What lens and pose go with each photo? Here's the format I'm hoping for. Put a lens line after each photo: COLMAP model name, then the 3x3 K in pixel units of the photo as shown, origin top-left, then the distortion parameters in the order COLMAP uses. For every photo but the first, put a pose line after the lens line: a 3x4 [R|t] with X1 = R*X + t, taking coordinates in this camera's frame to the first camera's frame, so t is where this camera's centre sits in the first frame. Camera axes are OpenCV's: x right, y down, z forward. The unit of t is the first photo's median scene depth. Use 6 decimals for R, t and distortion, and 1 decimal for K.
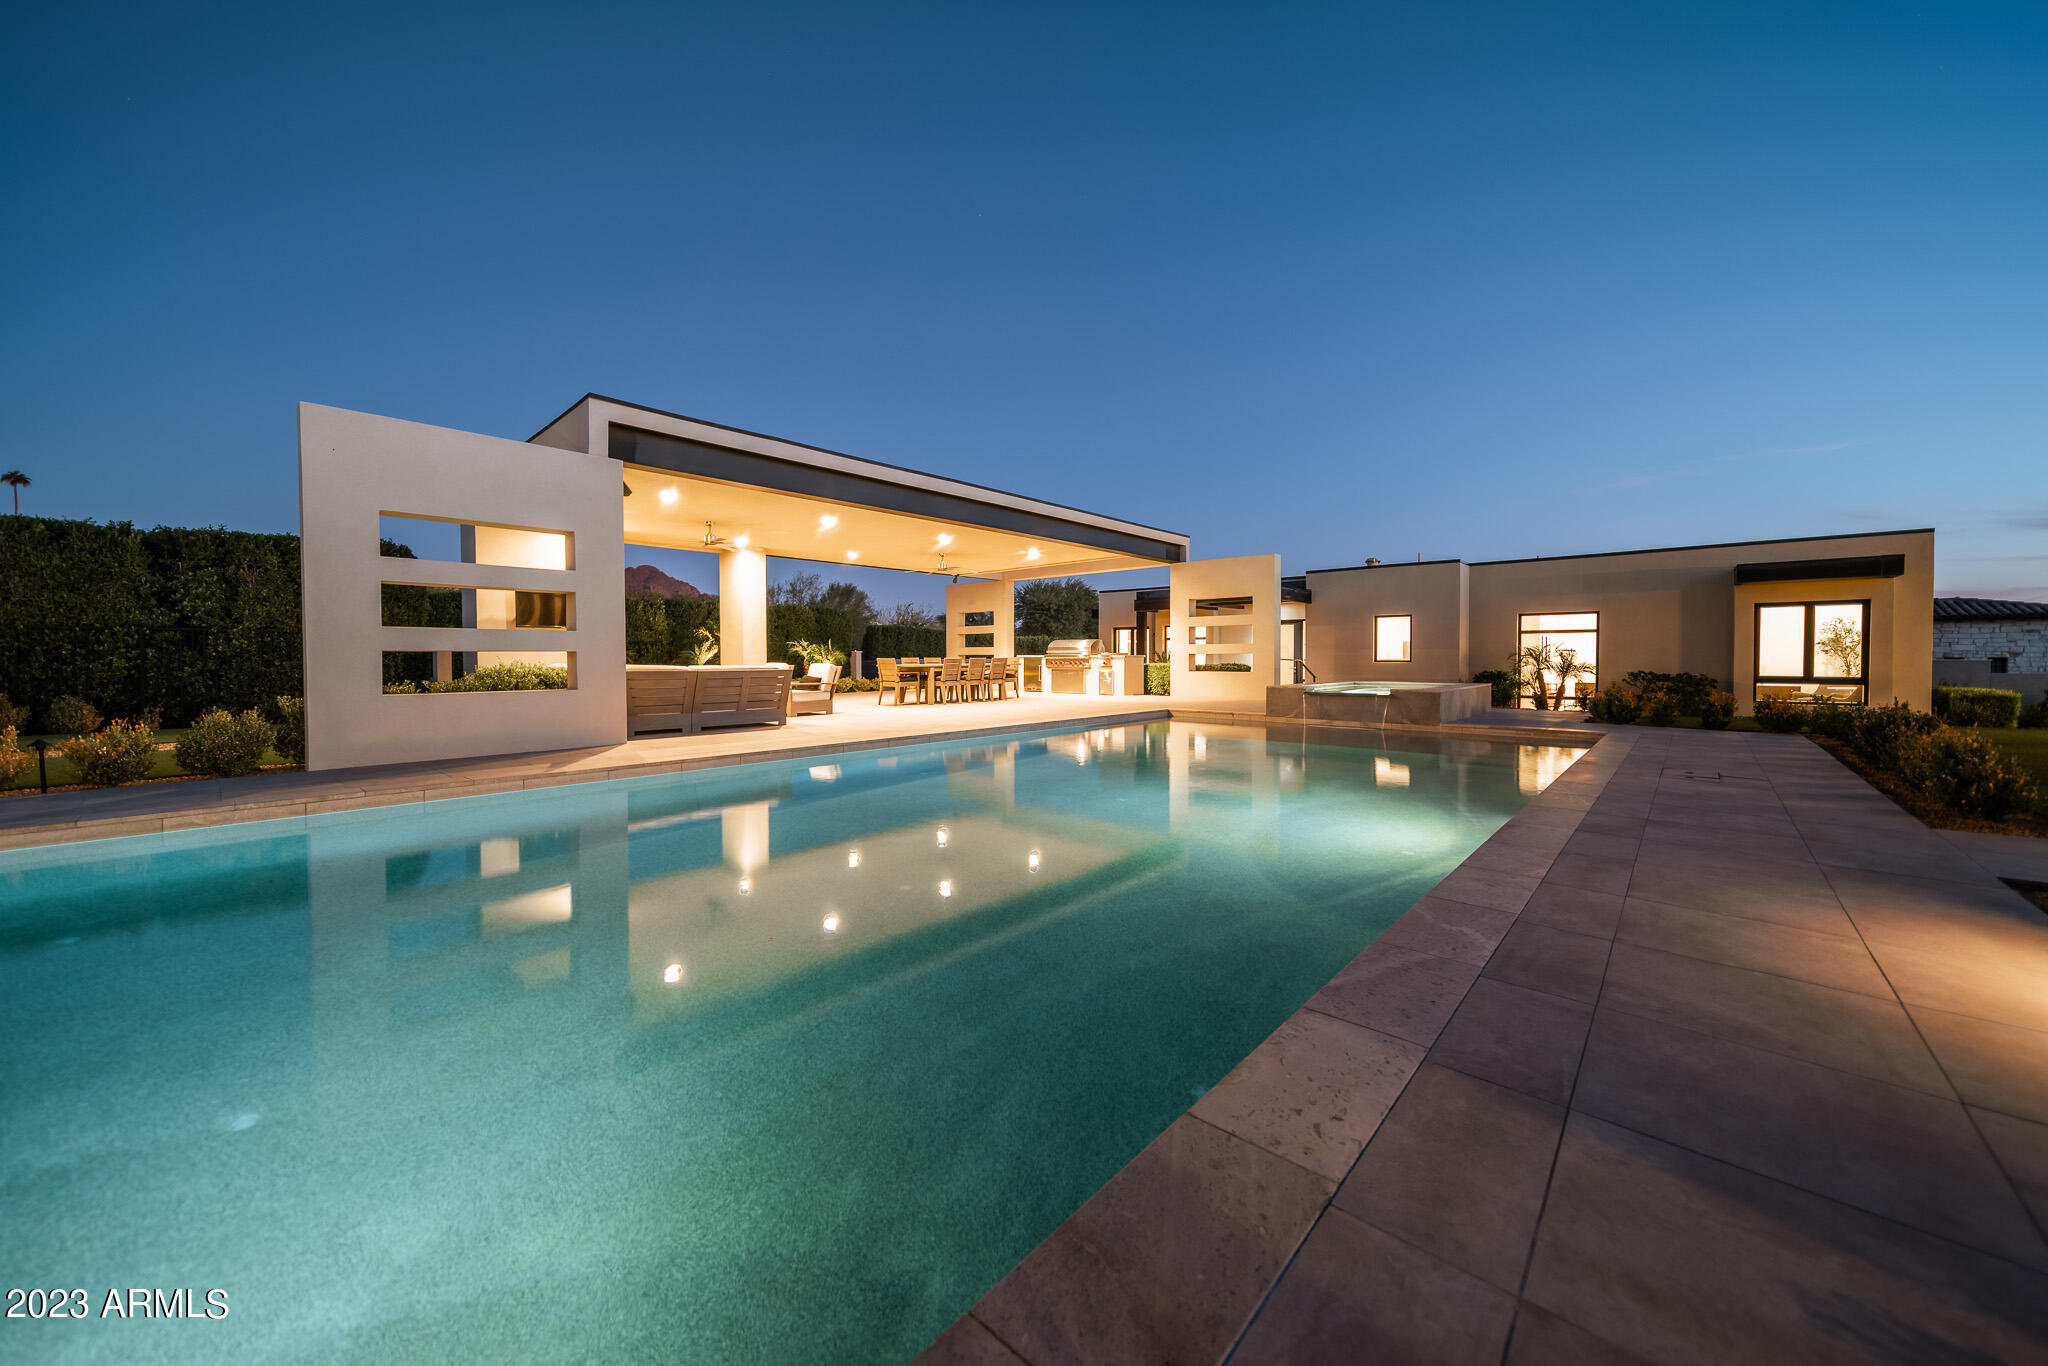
lens RADIAL K [[750.5, 0, 1004.1], [0, 750.5, 671.9], [0, 0, 1]] dist [0.003070, 0.000200]
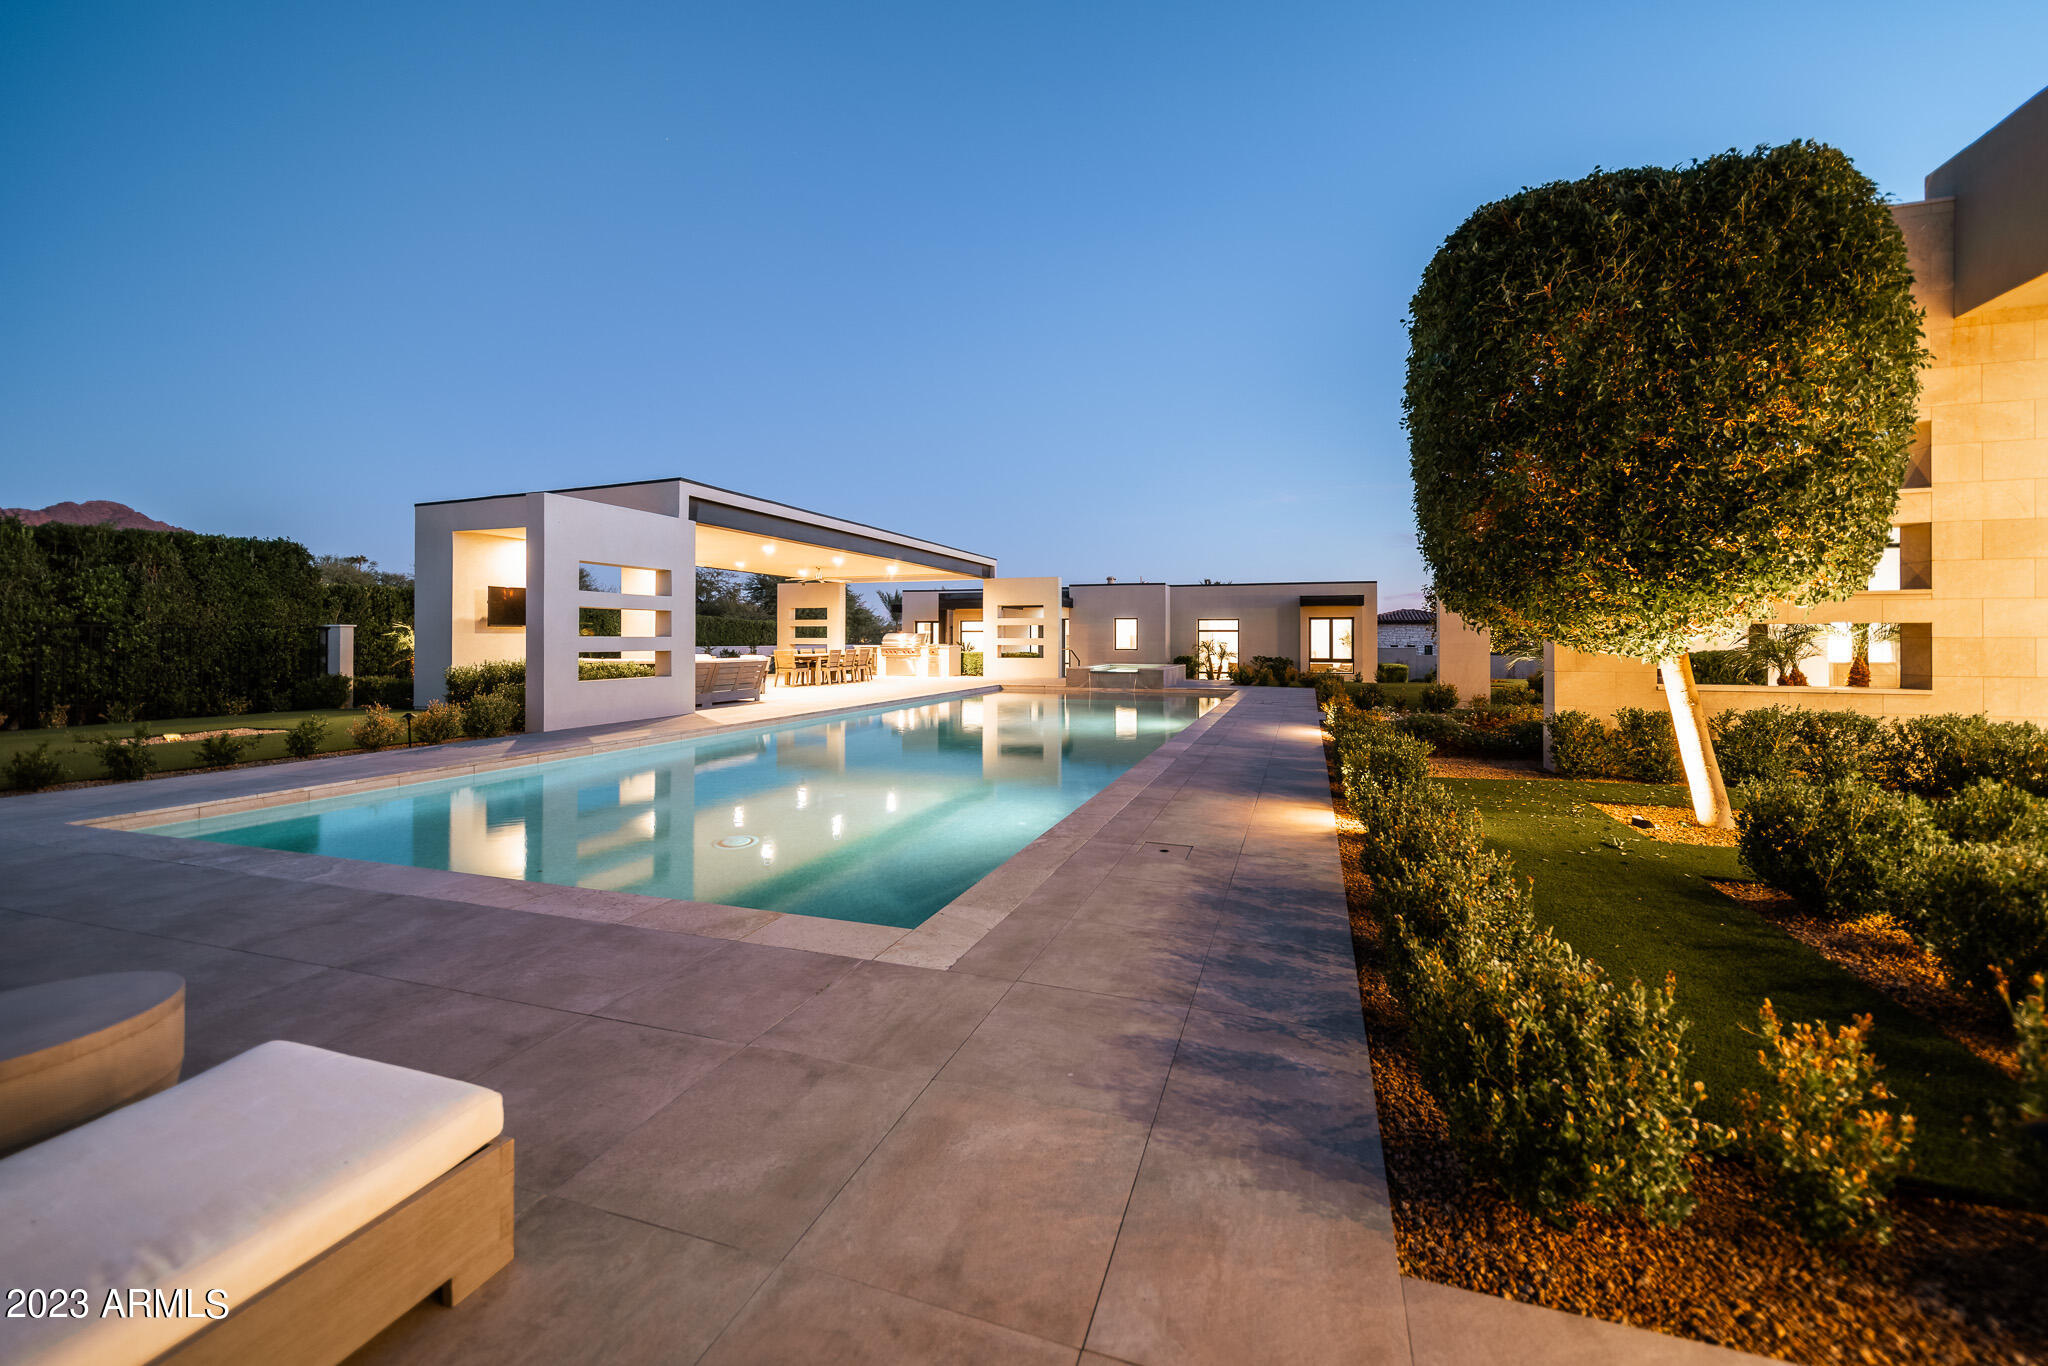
lens RADIAL K [[750.5, 0, 1069.4], [0, 750.5, 636.1], [0, 0, 1]] dist [0.003070, 0.000200]
pose [[0.906696, 0.003748, 0.421769, -0.258932], [0.007159, 0.999680, -0.024275, -0.007540], [-0.421725, 0.025030, 0.906378, -0.362074]]
